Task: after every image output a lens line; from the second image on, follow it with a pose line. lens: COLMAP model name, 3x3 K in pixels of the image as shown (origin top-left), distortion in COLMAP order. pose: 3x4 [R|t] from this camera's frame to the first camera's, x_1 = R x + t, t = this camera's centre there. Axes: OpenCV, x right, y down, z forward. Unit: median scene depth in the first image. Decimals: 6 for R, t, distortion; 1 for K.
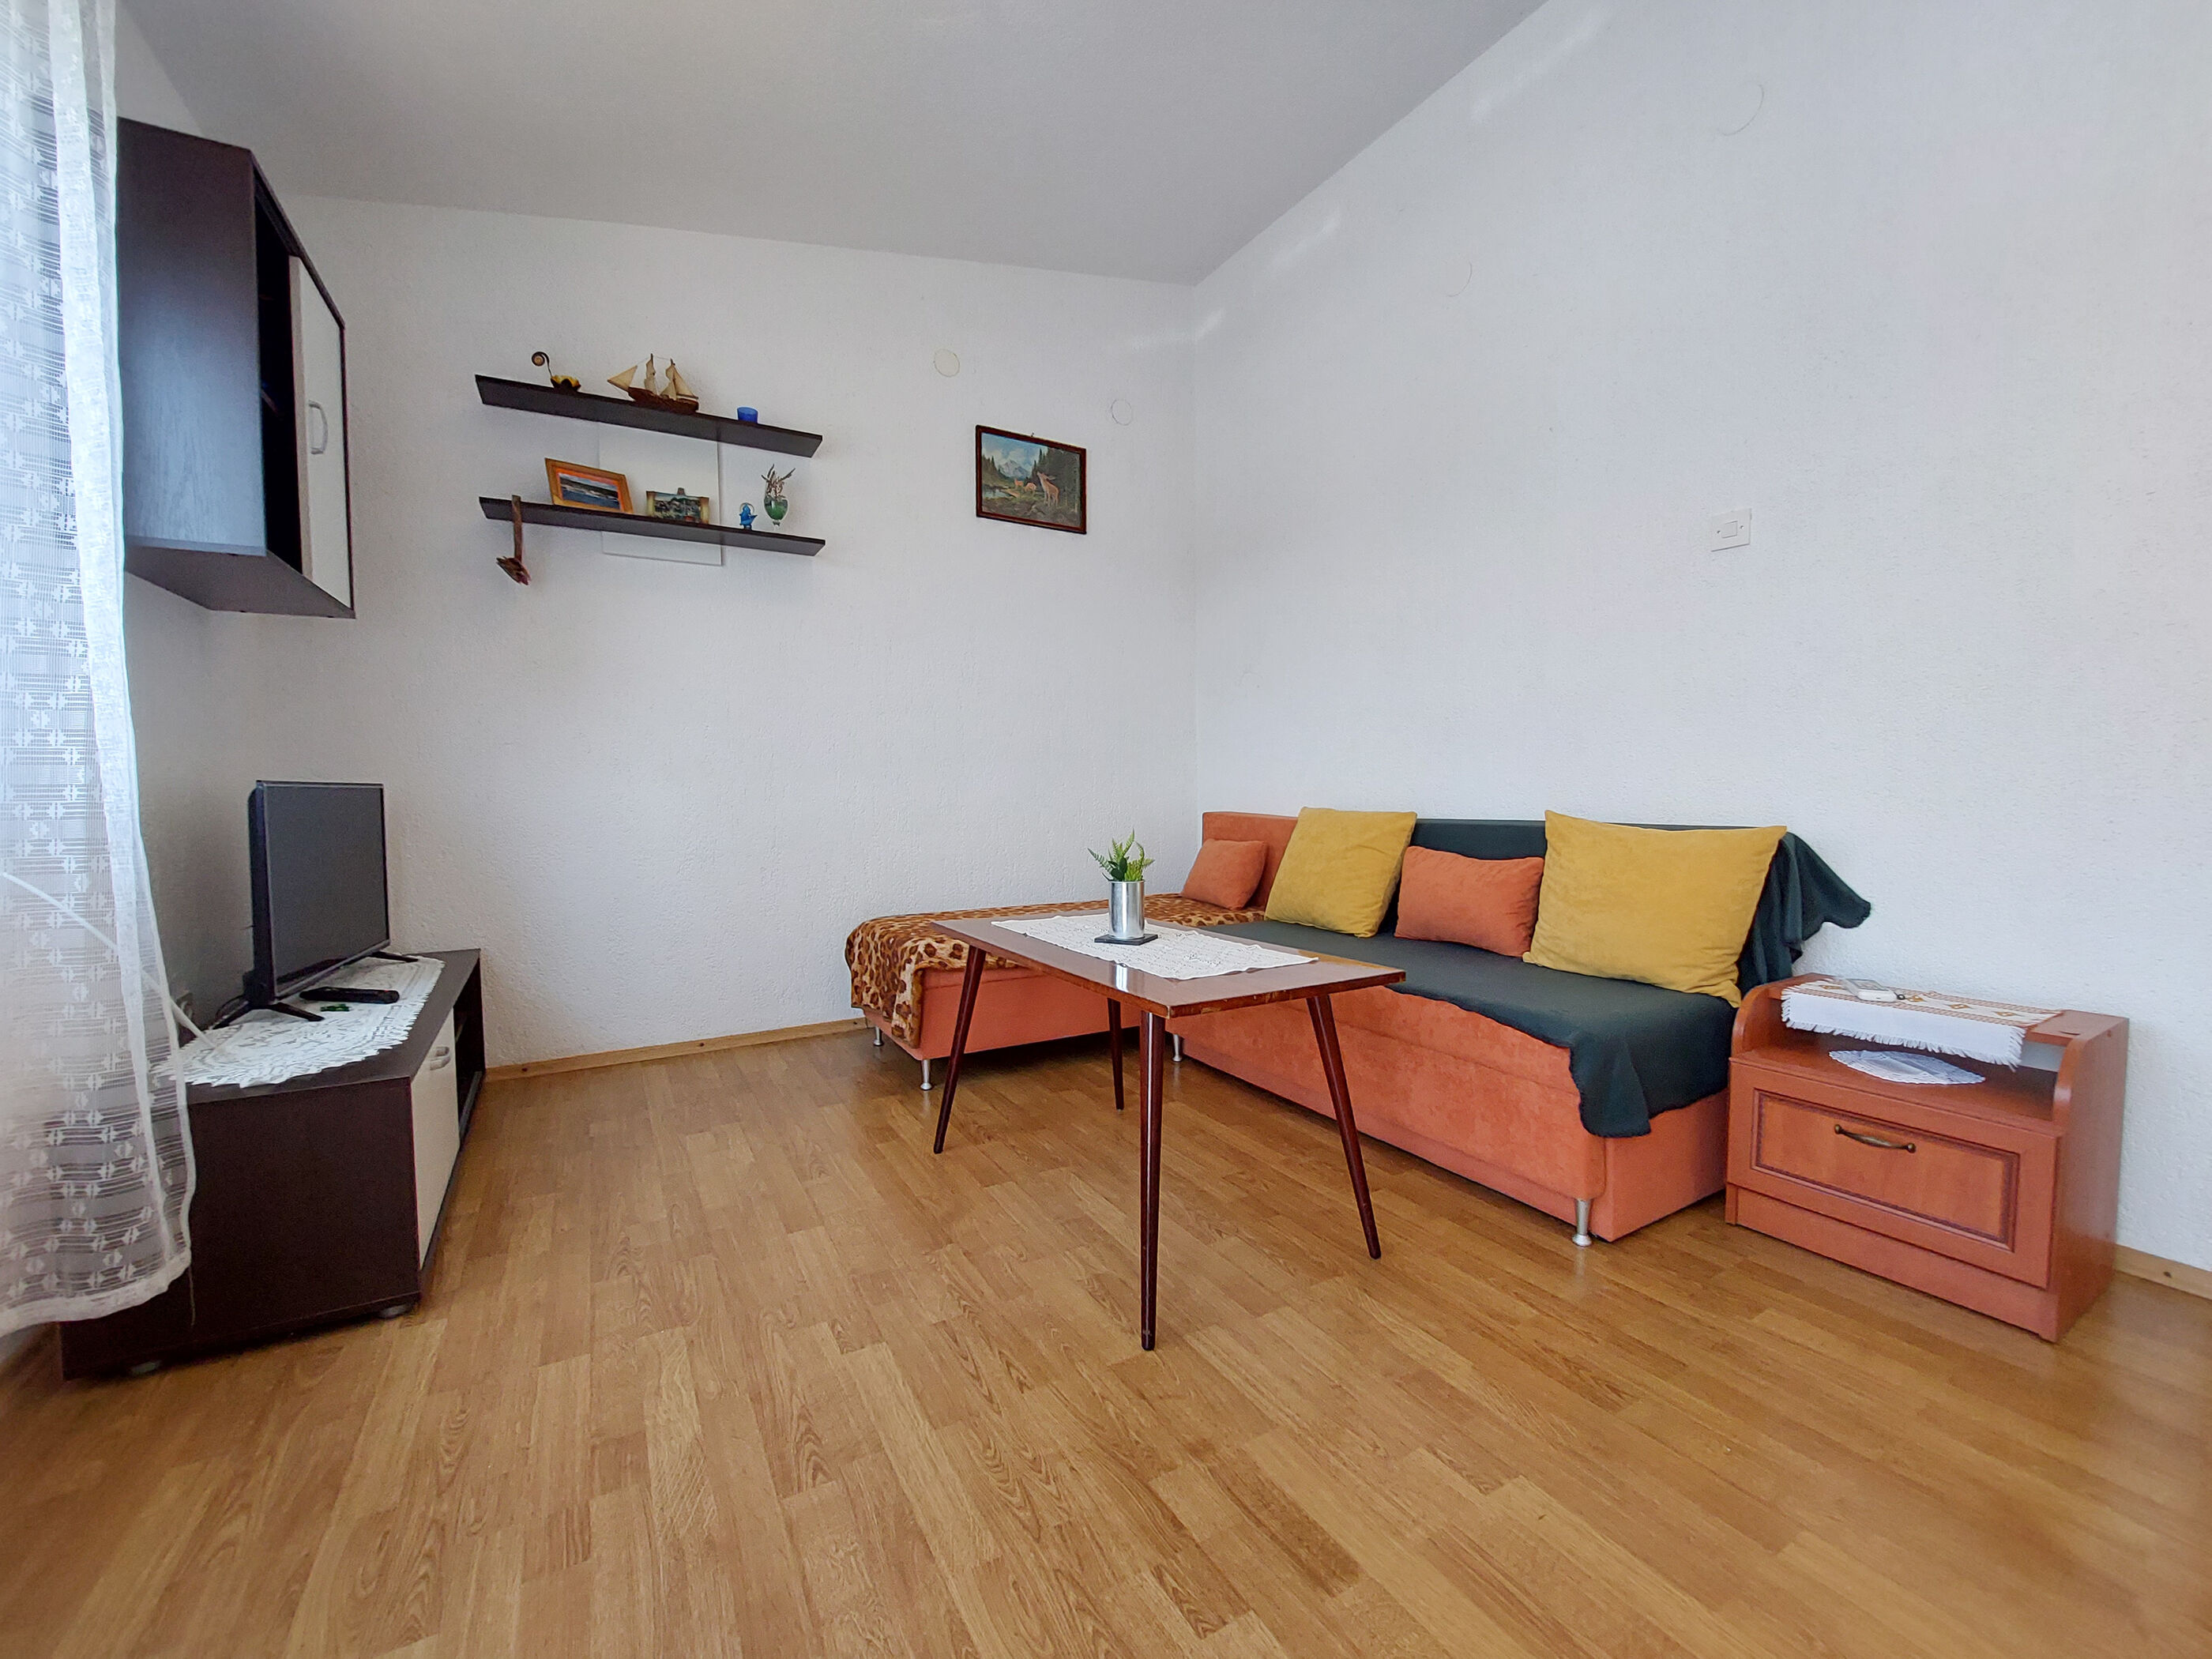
lens RADIAL K [[882.3, 0, 1119.3], [0, 882.3, 840.6], [0, 0, 1]] dist [-0.013758, -0.002098]
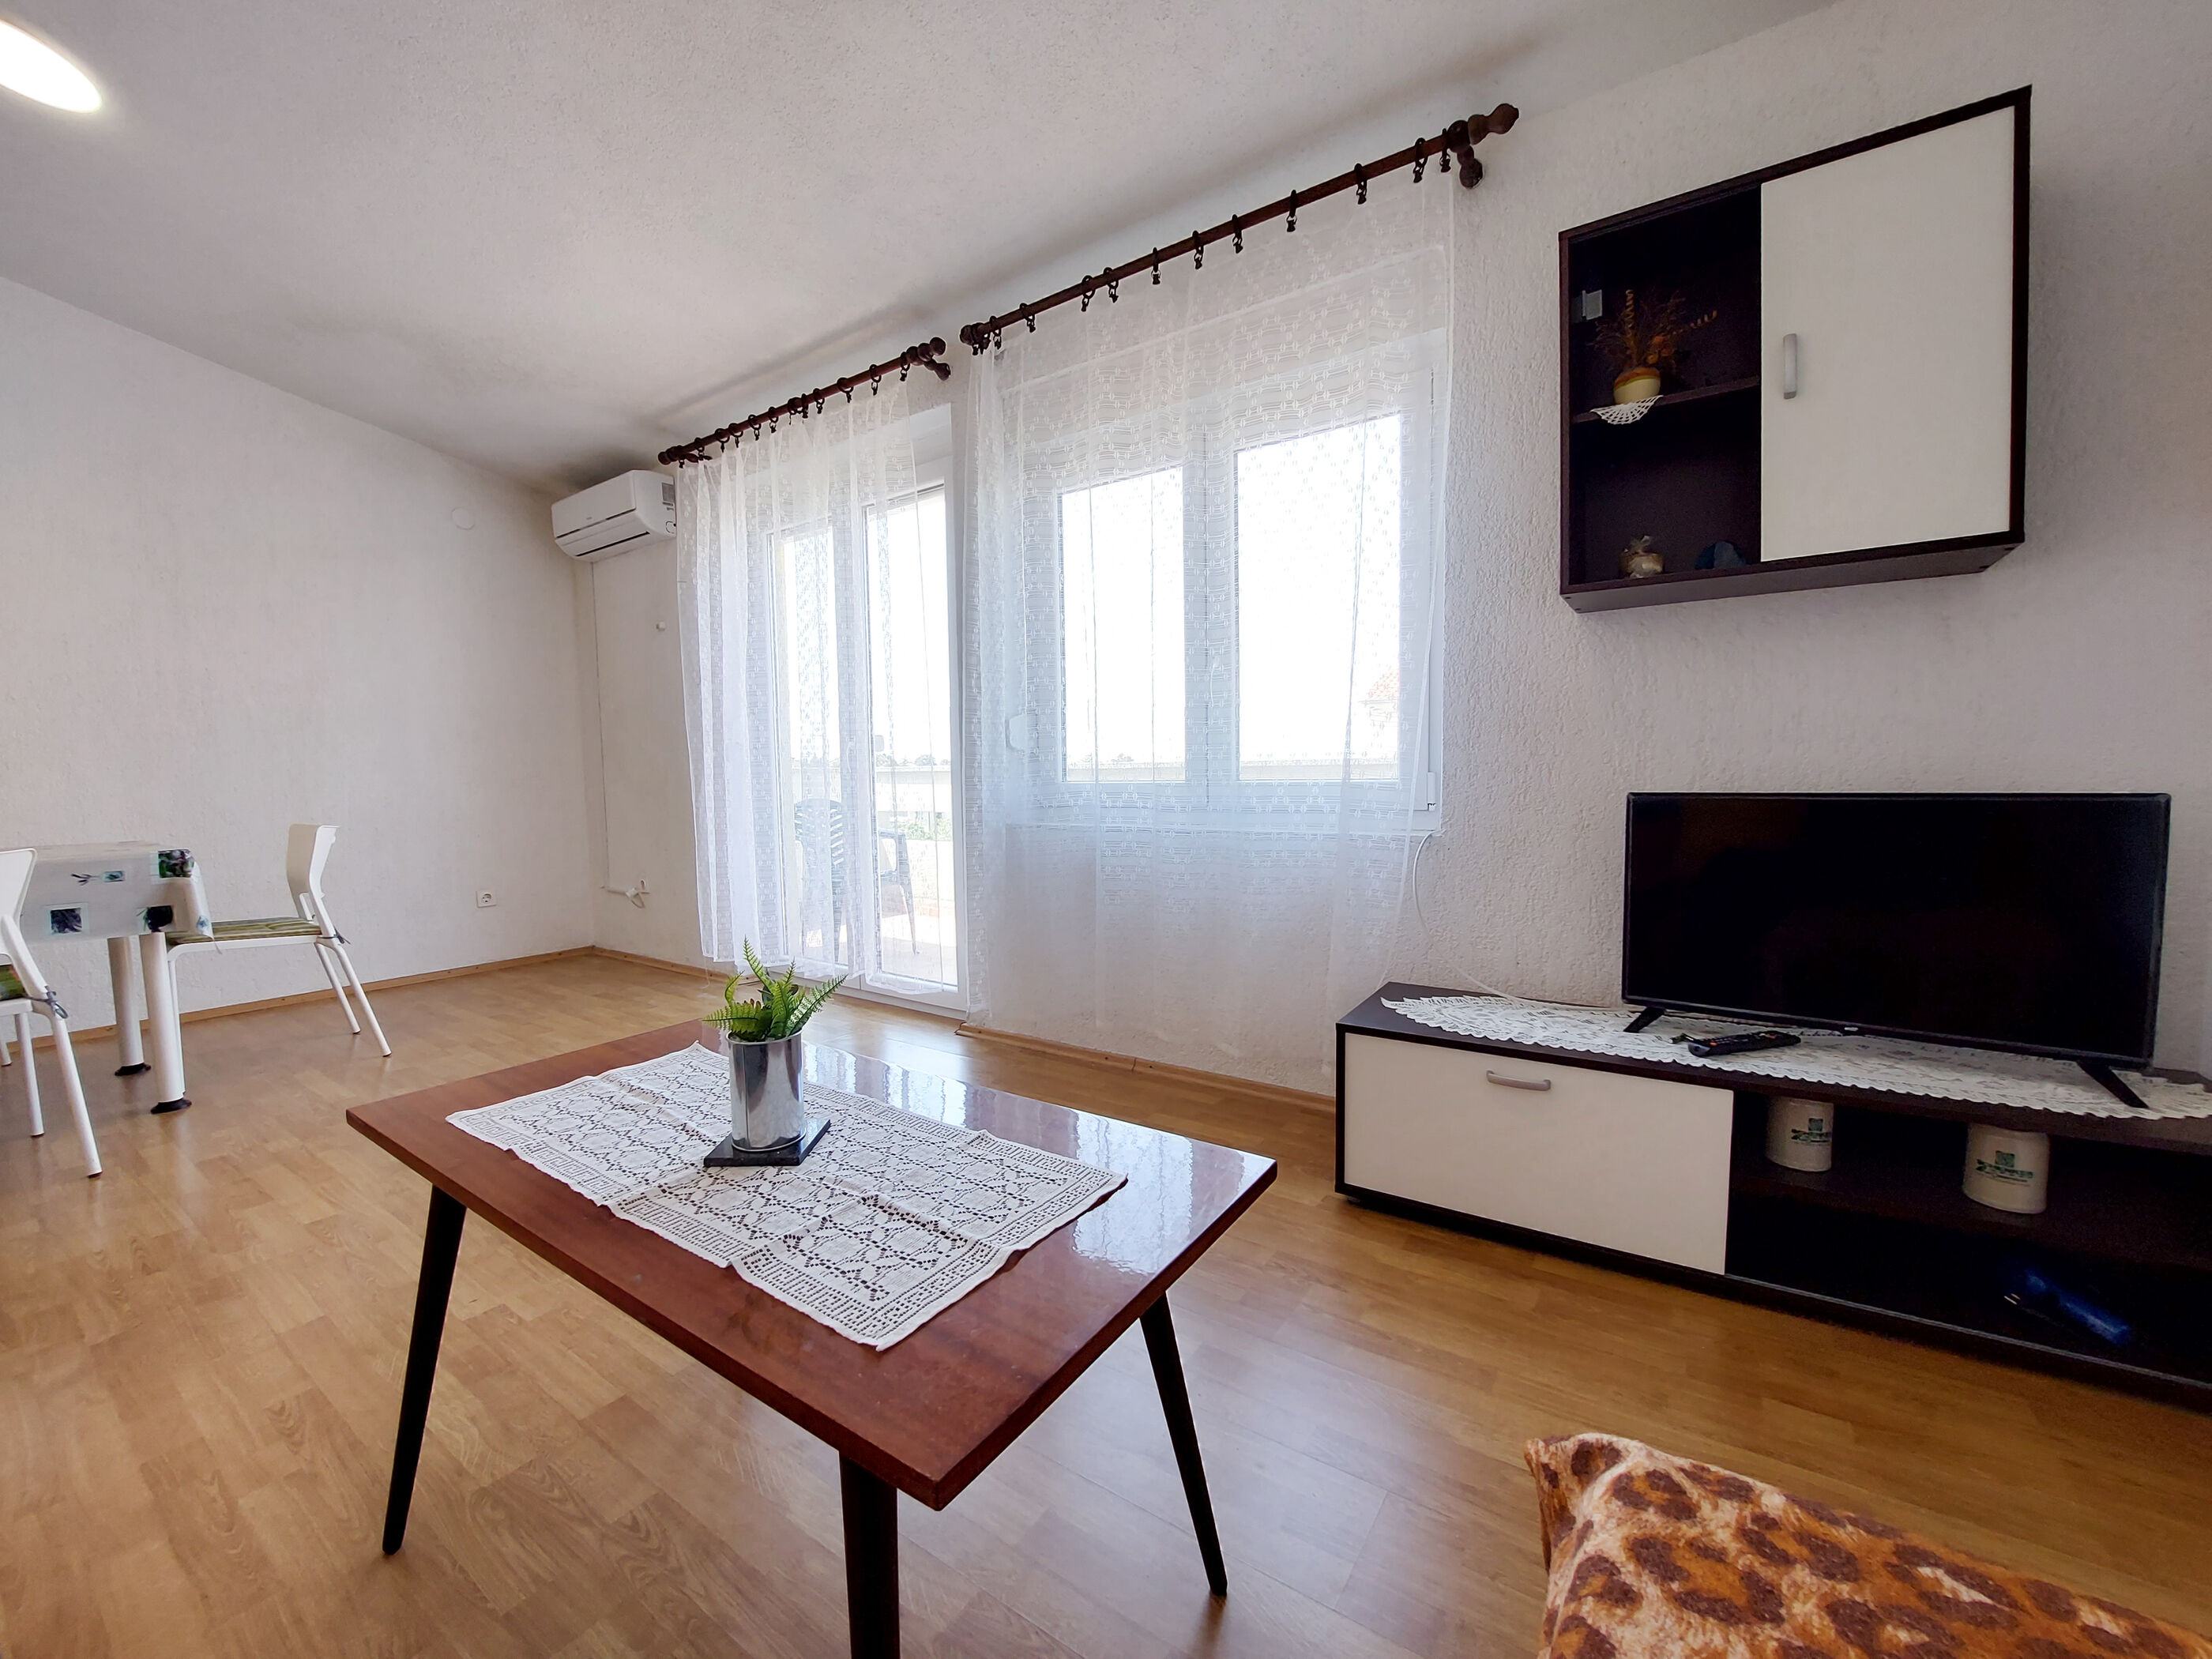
lens RADIAL K [[882.3, 0, 1095.4], [0, 882.3, 829.3], [0, 0, 1]] dist [-0.013758, -0.002098]
pose [[-0.904607, 0.049457, -0.423367, 0.038685], [-0.001174, 0.992953, 0.118503, -0.102166], [0.426244, 0.107695, -0.898175, 1.143806]]
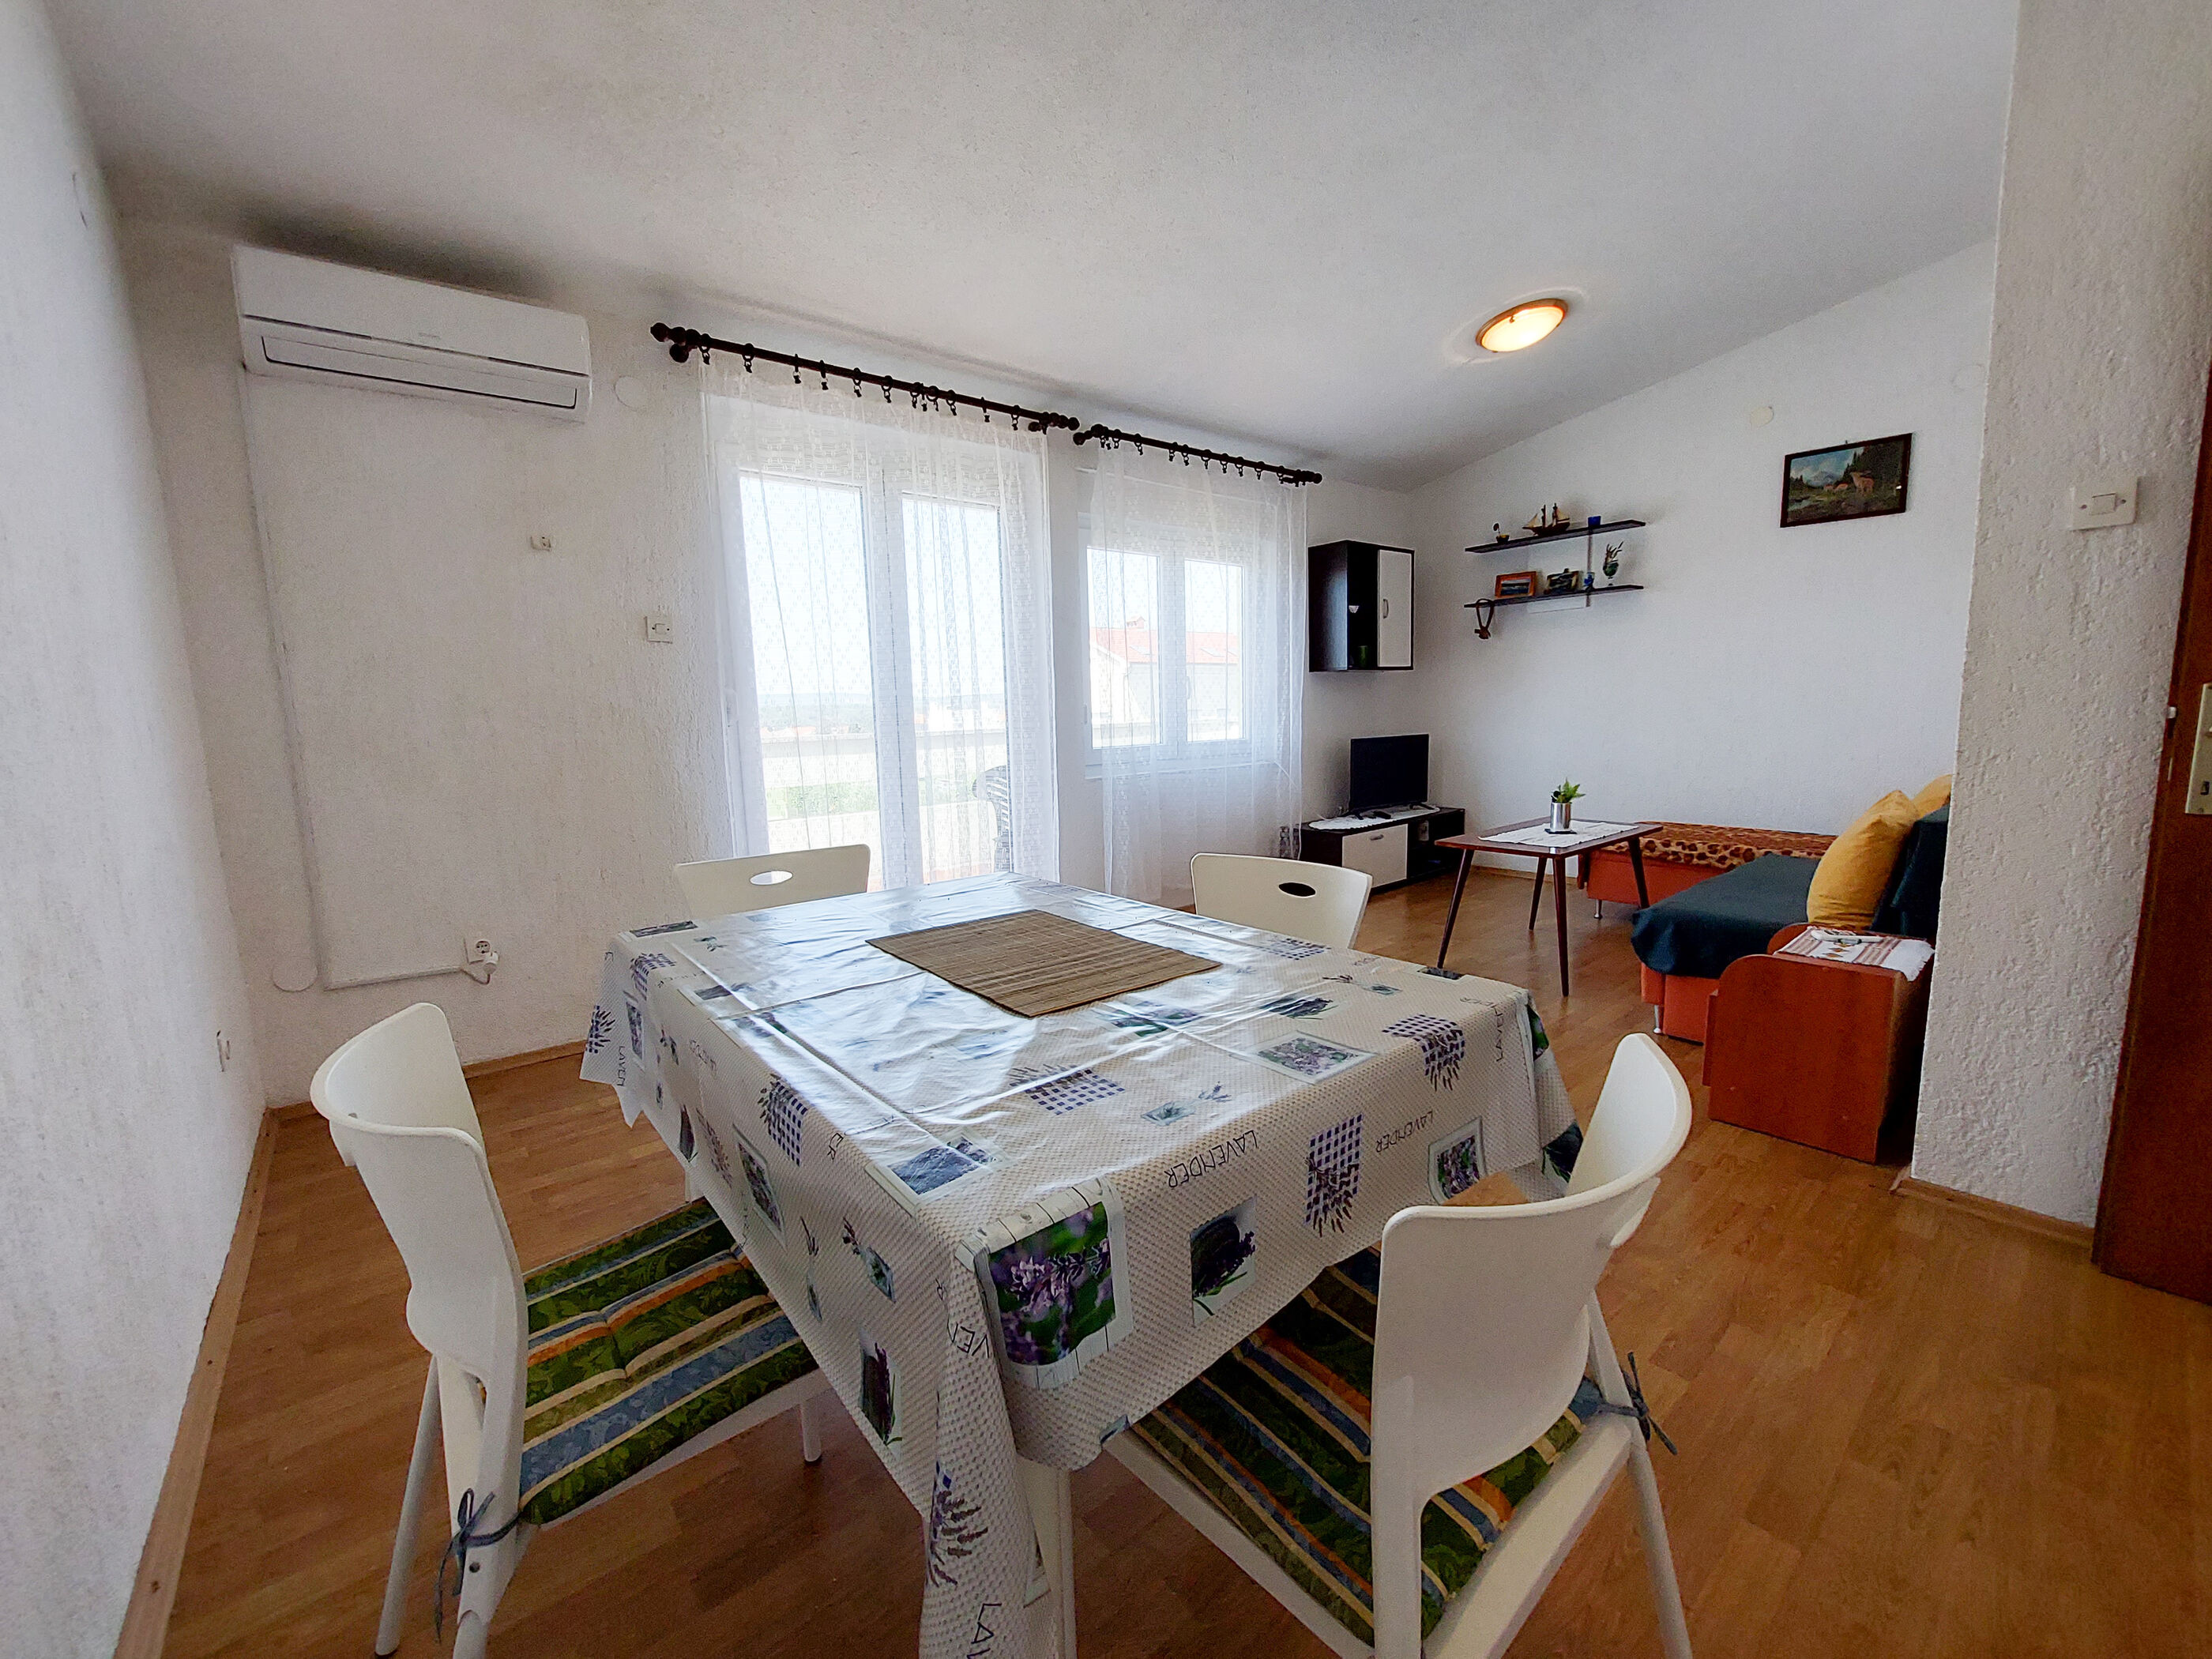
lens RADIAL K [[882.3, 0, 1104.6], [0, 882.3, 829.5], [0, 0, 1]] dist [-0.013758, -0.002098]
pose [[0.162626, 0.134669, -0.977454, 1.329777], [-0.027927, 0.990873, 0.131872, -0.094874], [0.986292, 0.005851, 0.164903, -0.254036]]
